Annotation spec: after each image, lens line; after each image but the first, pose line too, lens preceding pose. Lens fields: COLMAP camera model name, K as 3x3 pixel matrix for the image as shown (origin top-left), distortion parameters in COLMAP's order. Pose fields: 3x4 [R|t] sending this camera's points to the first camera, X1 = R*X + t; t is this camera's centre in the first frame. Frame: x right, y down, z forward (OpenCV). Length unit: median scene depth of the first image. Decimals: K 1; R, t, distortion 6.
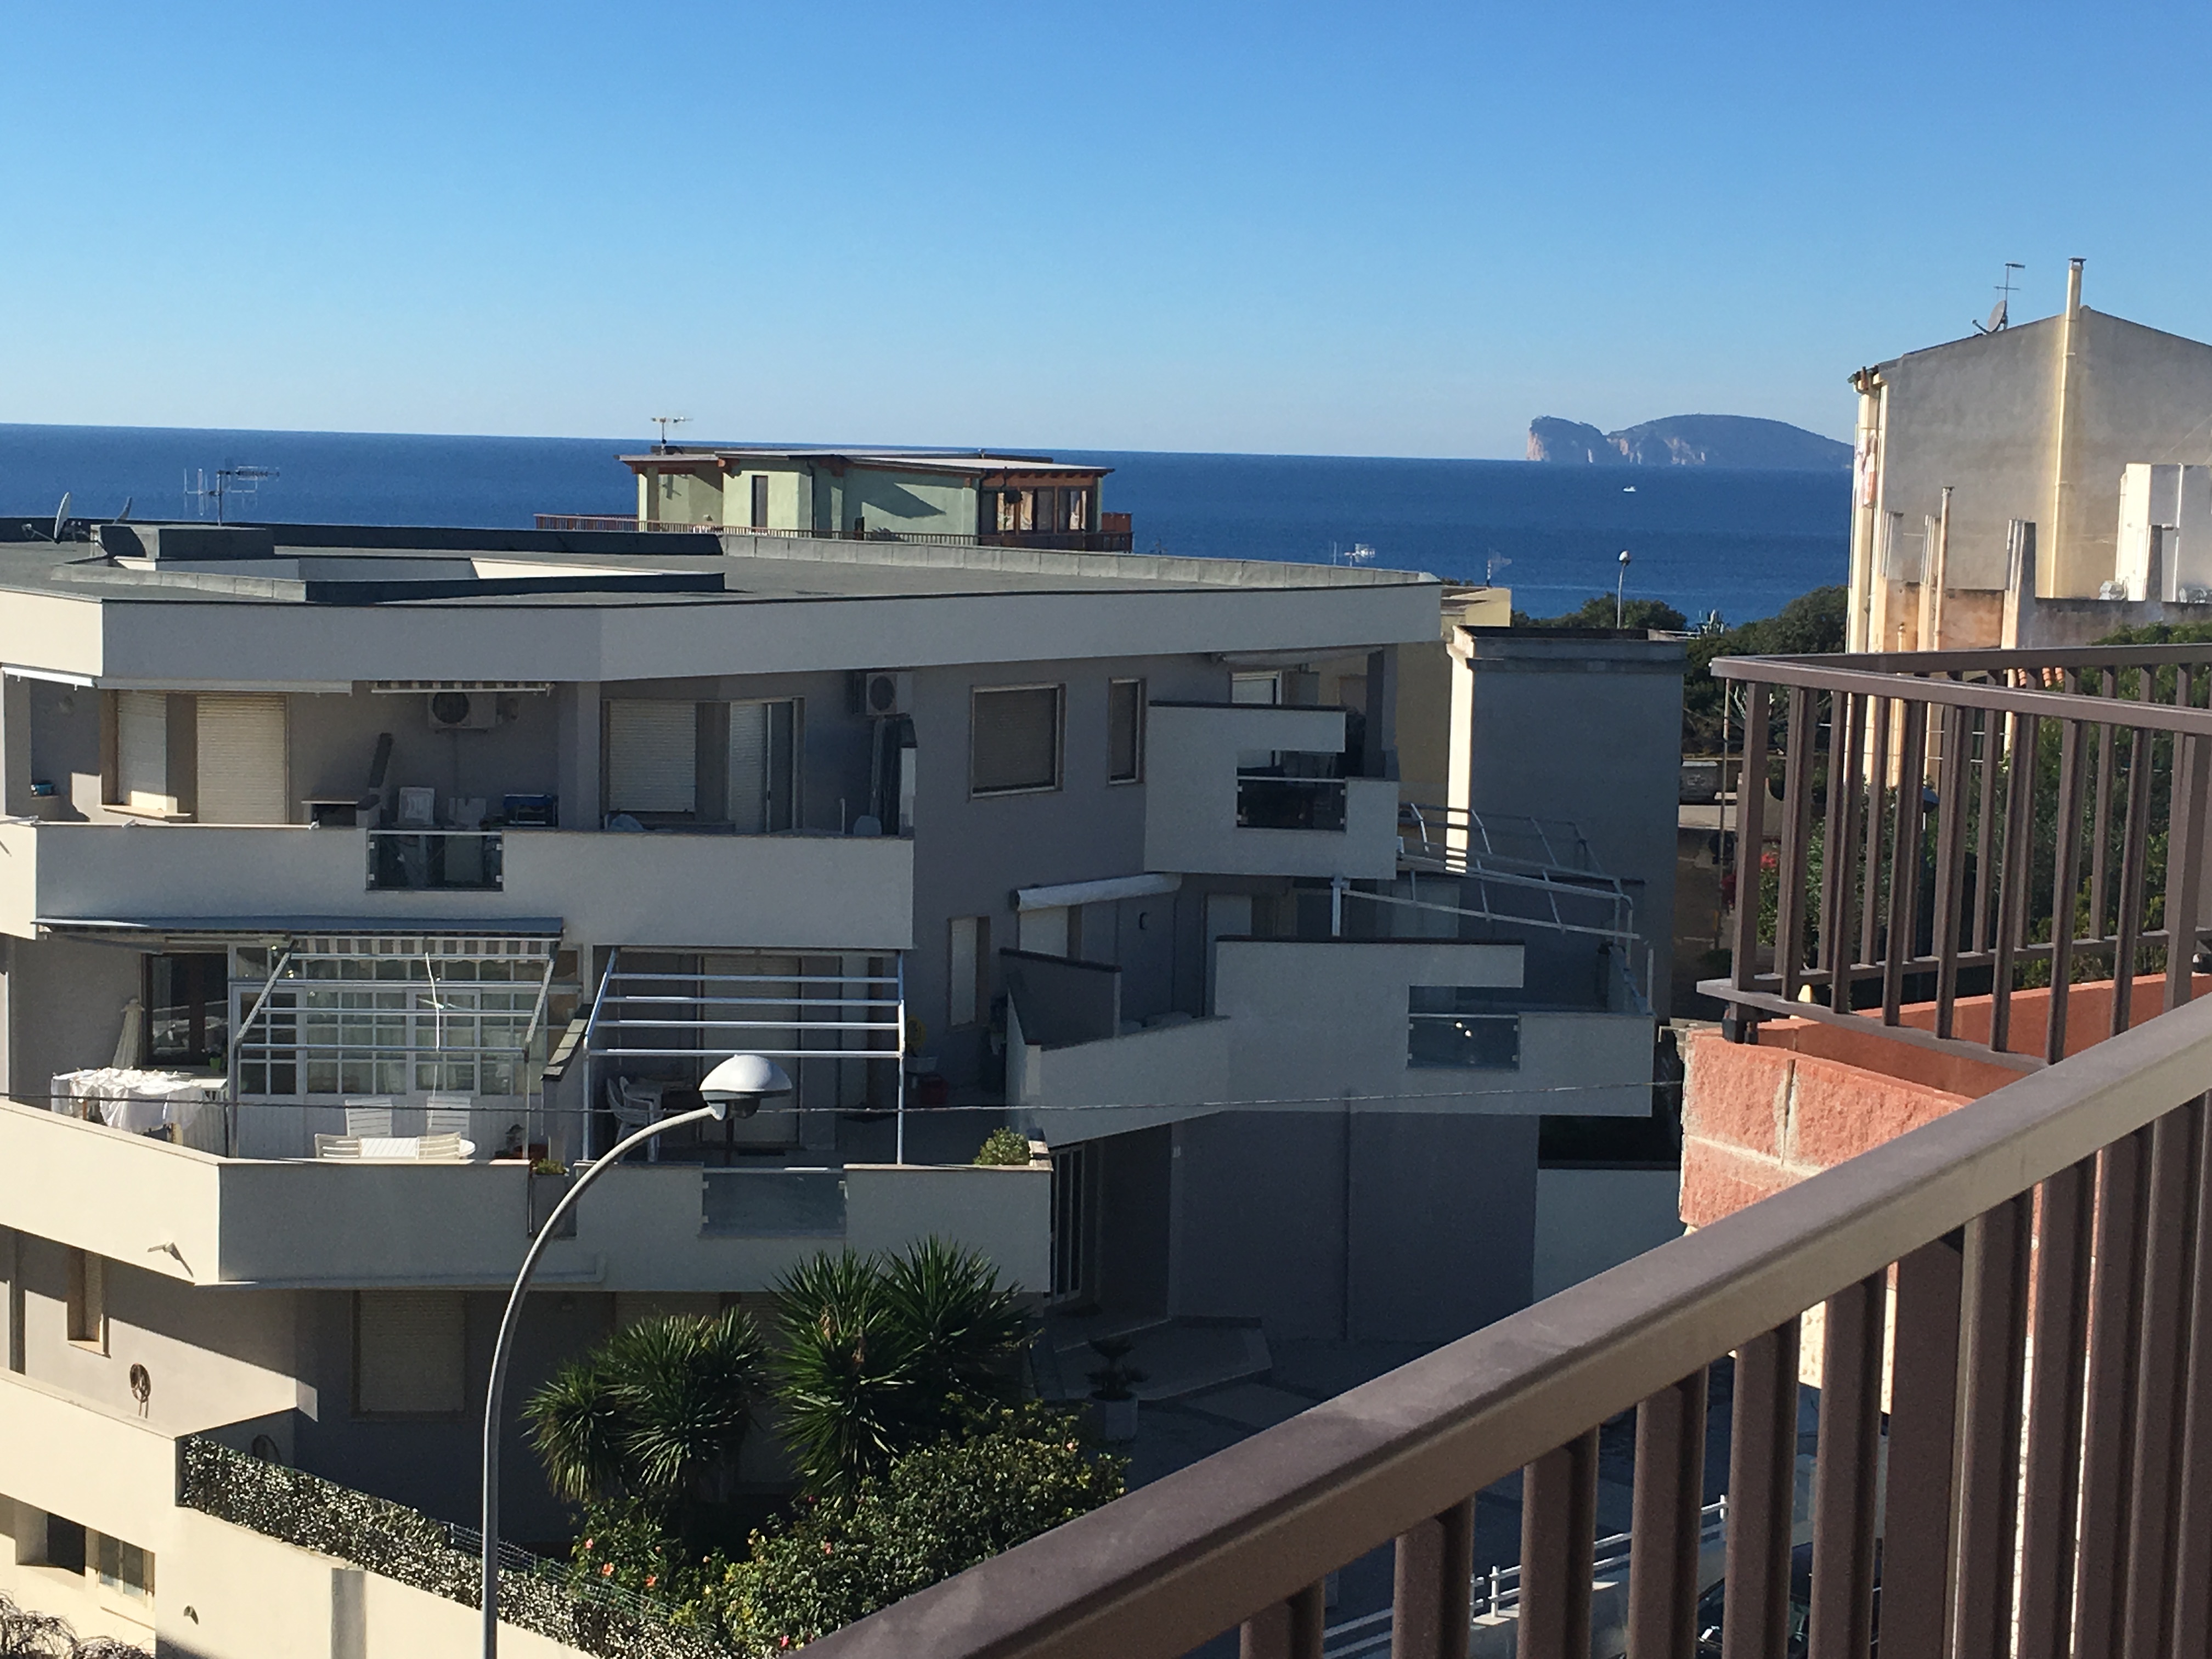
lens RADIAL K [[3328.7, 0, 1106.3], [0, 3328.7, 832.6], [0, 0, 1]] dist [0.040087, 0.000000]
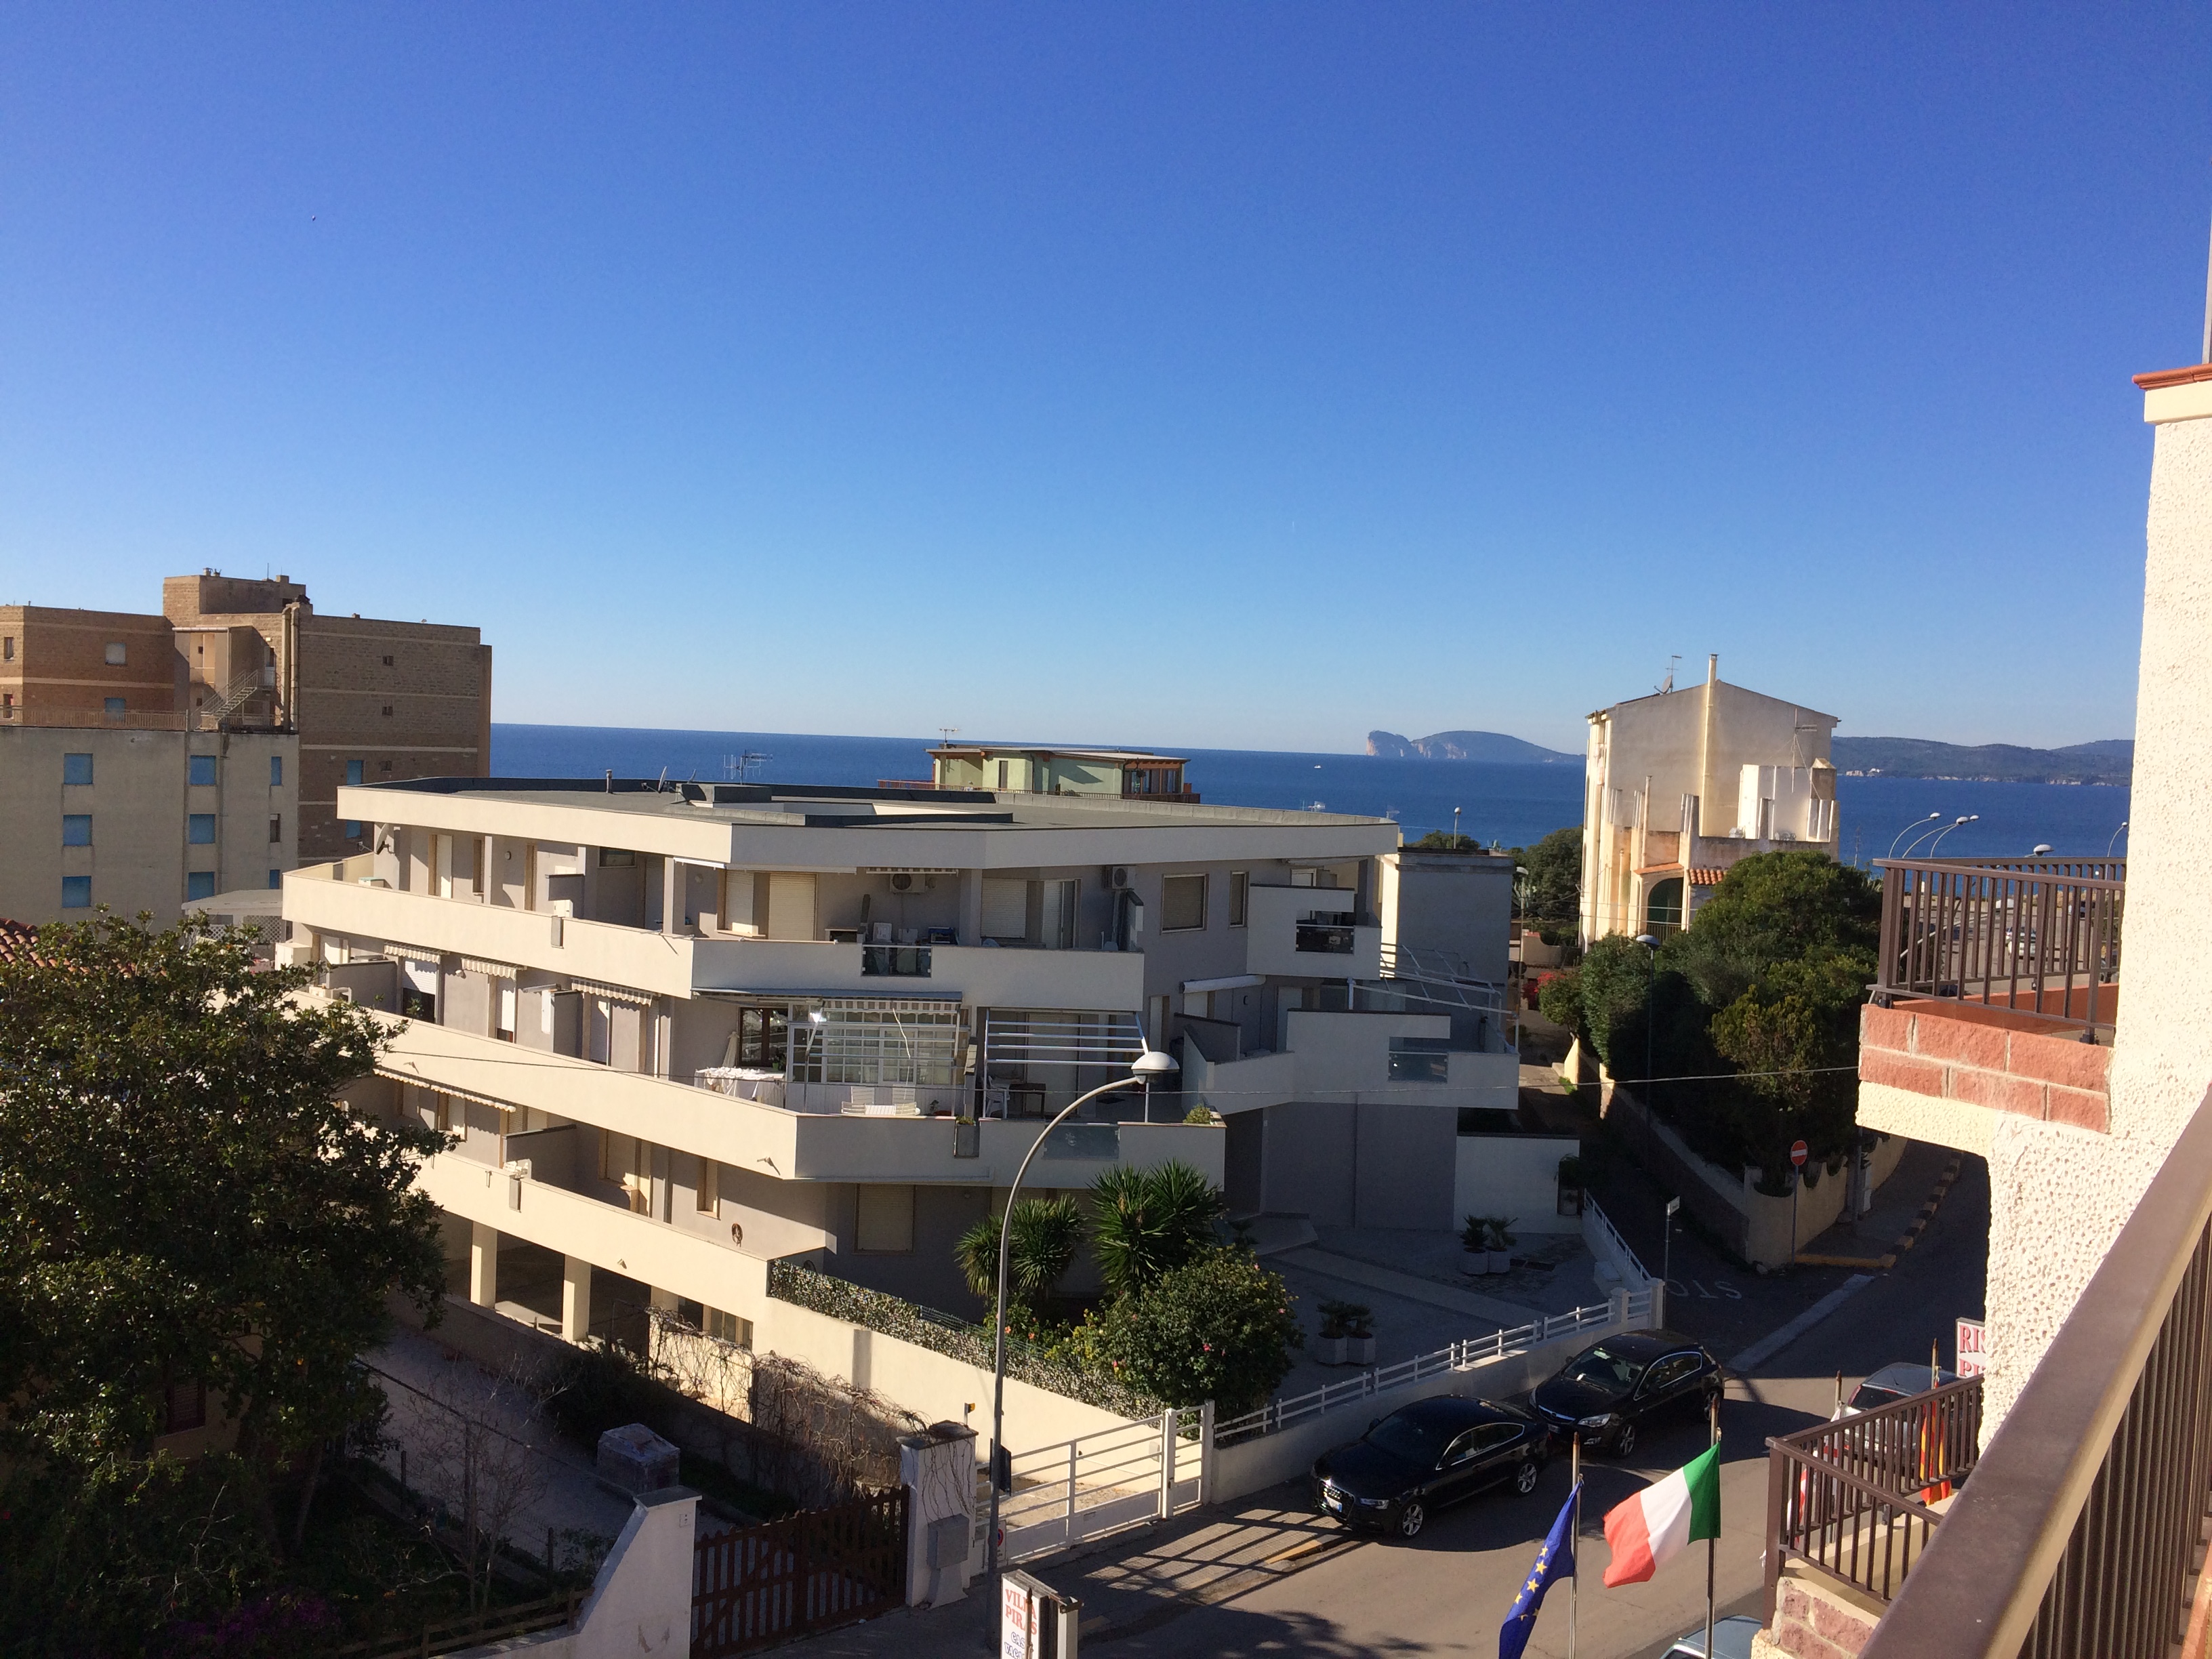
lens RADIAL K [[1871.3, 0, 1104.6], [0, 1871.3, 827.2], [0, 0, 1]] dist [0.049974, 0.001635]
pose [[0.999810, 0.014255, -0.013278, -0.064136], [-0.015158, 0.997391, -0.070582, 0.005659], [0.012237, 0.070770, 0.997418, -0.076951]]
